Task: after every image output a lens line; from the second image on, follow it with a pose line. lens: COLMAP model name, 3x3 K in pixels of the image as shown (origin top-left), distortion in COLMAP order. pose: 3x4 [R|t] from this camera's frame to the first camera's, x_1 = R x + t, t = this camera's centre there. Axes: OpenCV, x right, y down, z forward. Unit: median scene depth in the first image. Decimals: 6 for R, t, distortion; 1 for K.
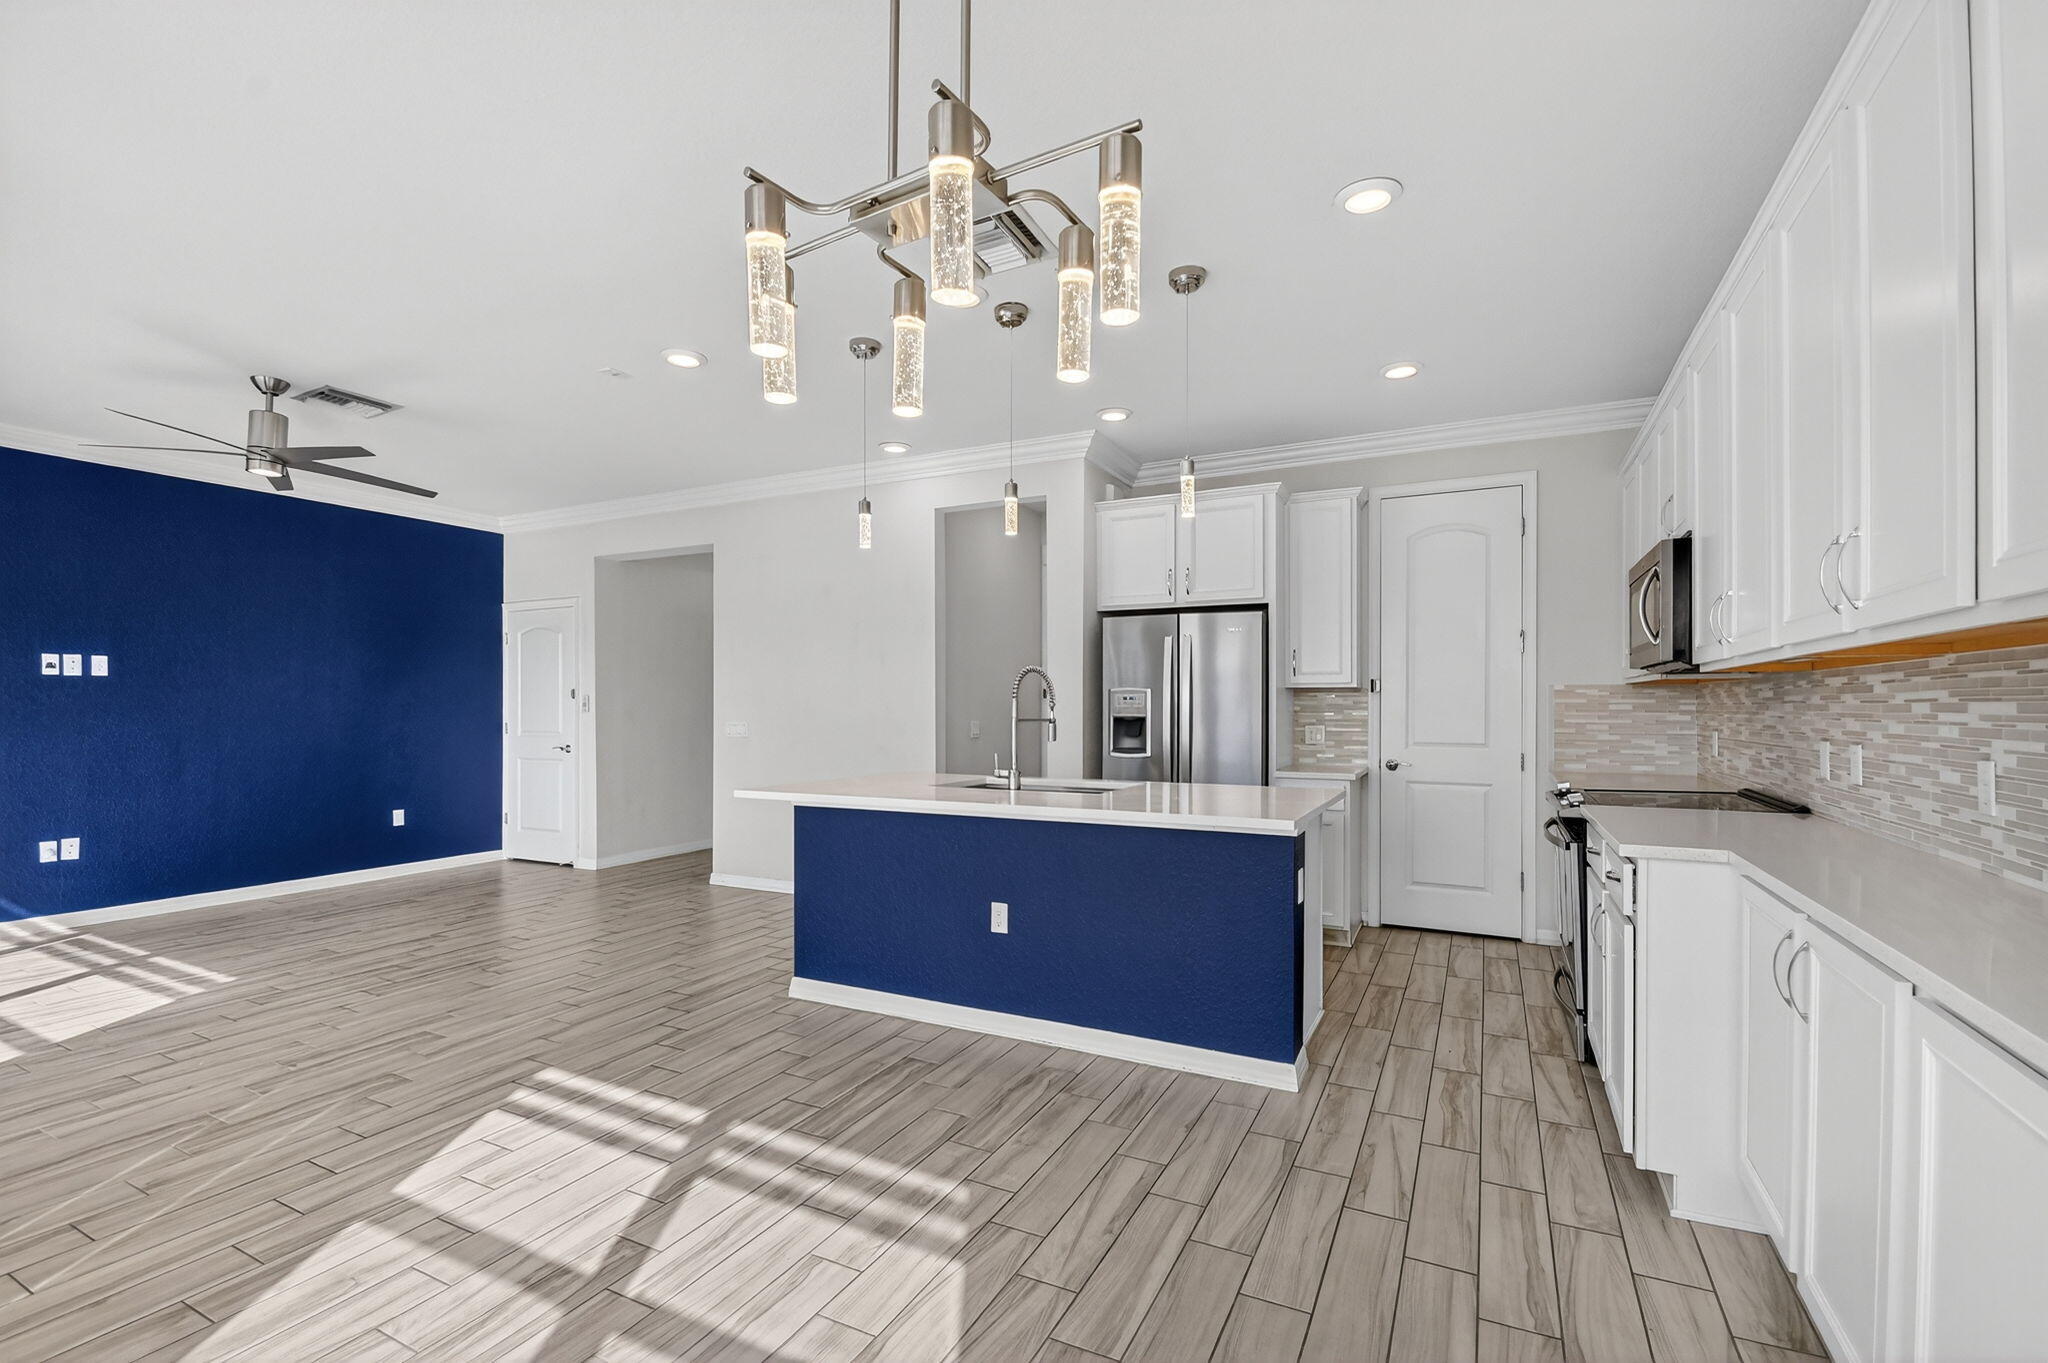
lens RADIAL K [[900.1, 0, 1031.1], [0, 900.1, 696.2], [0, 0, 1]] dist [-0.002515, -0.004212]
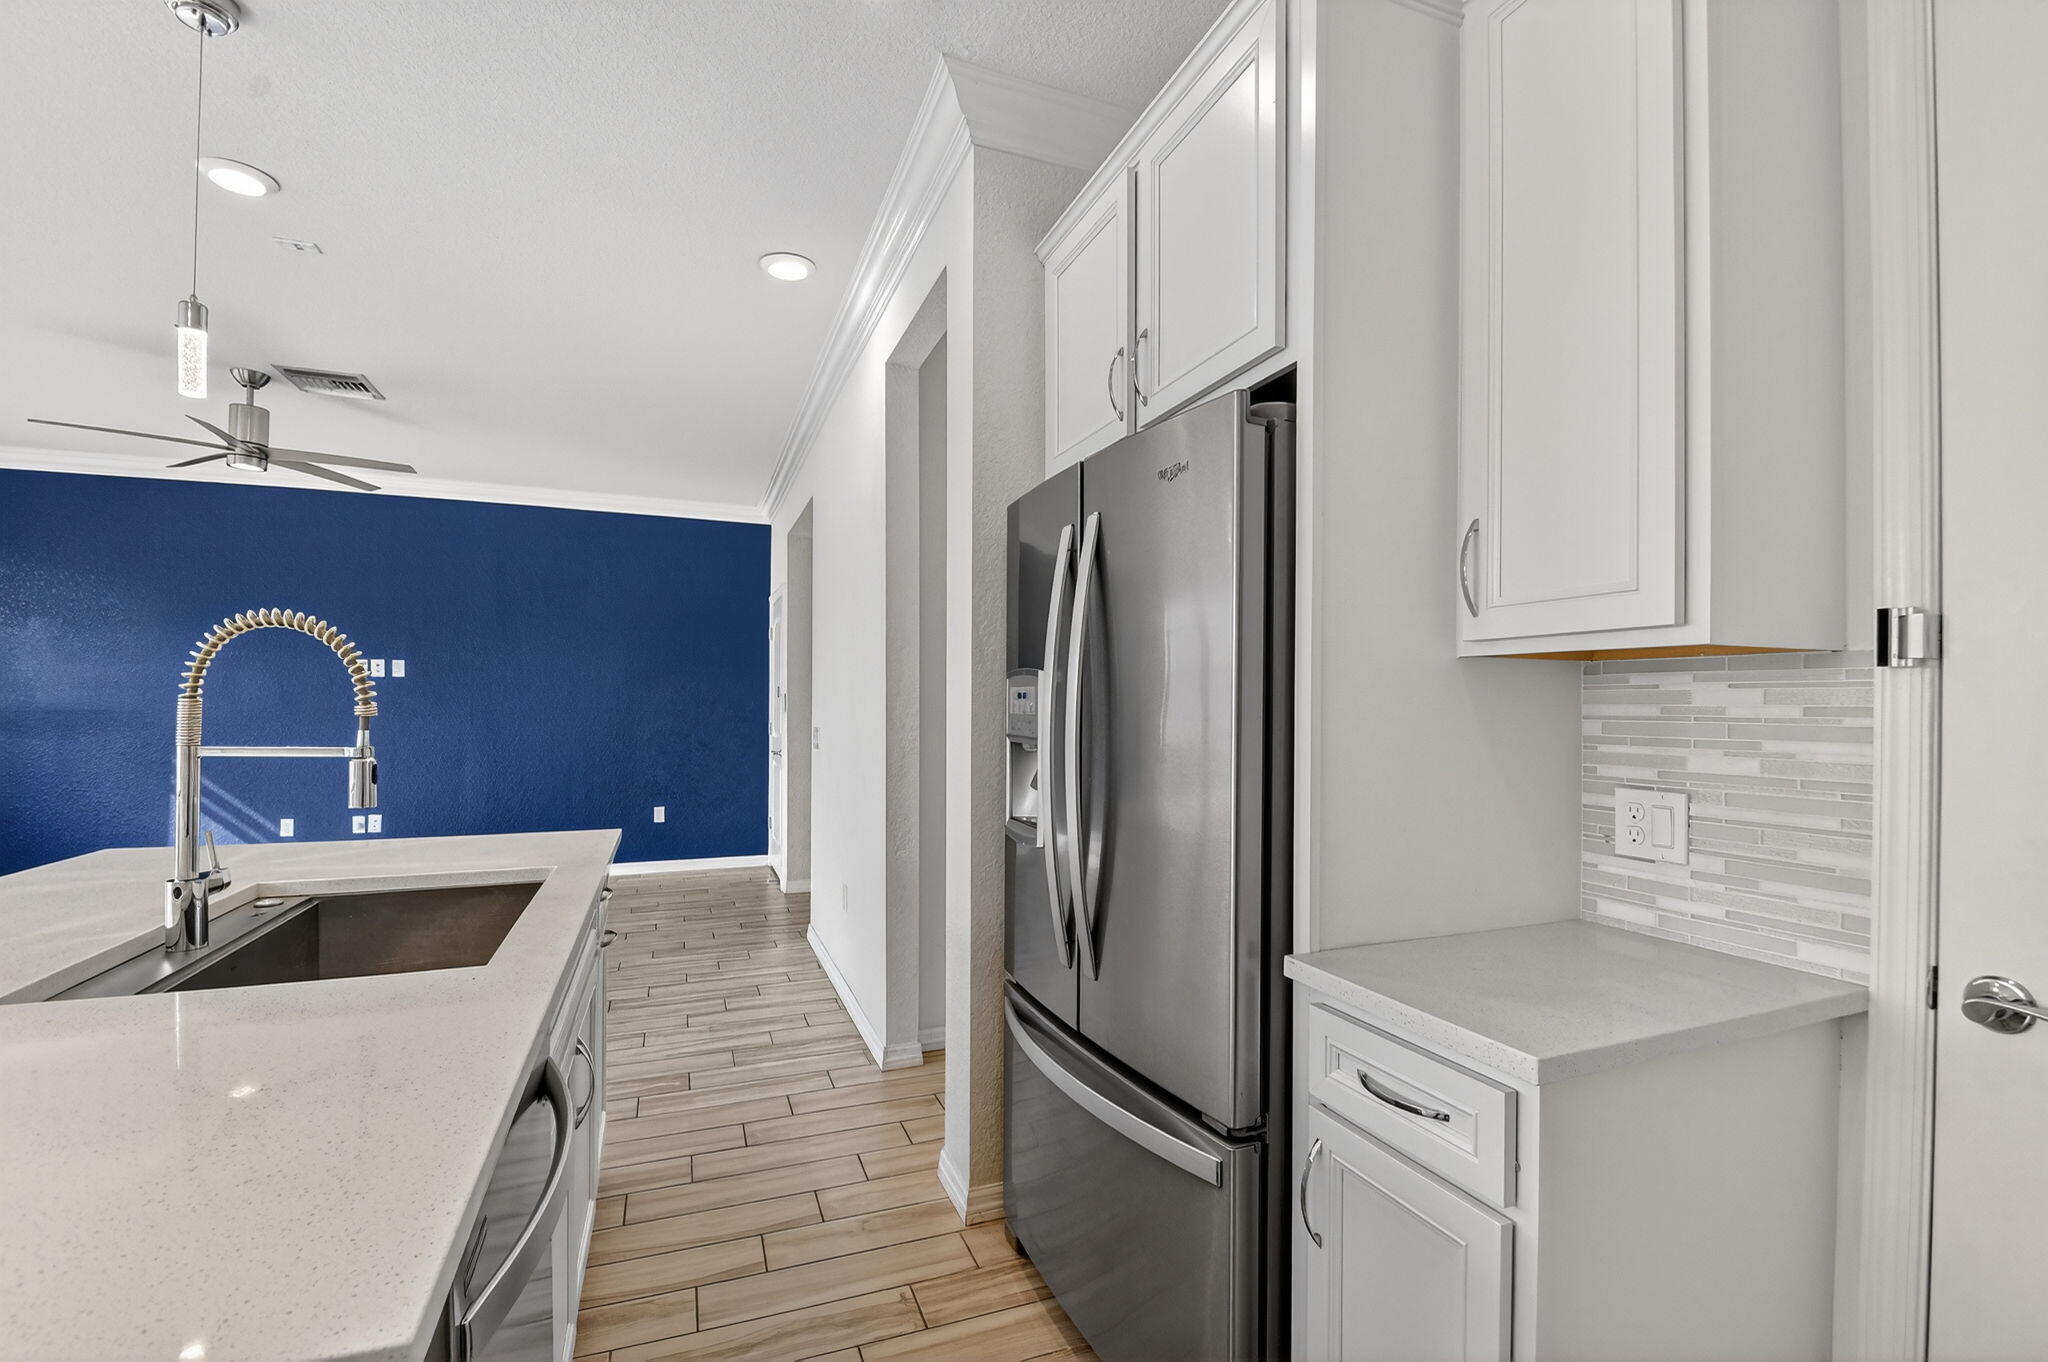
lens RADIAL K [[900.1, 0, 1026.3], [0, 900.1, 698.5], [0, 0, 1]] dist [-0.002515, -0.004212]
pose [[0.746012, 0.001128, -0.665931, 0.364863], [0.000003, 0.999999, 0.001697, 0.003422], [0.665932, -0.001268, 0.746011, 0.680671]]
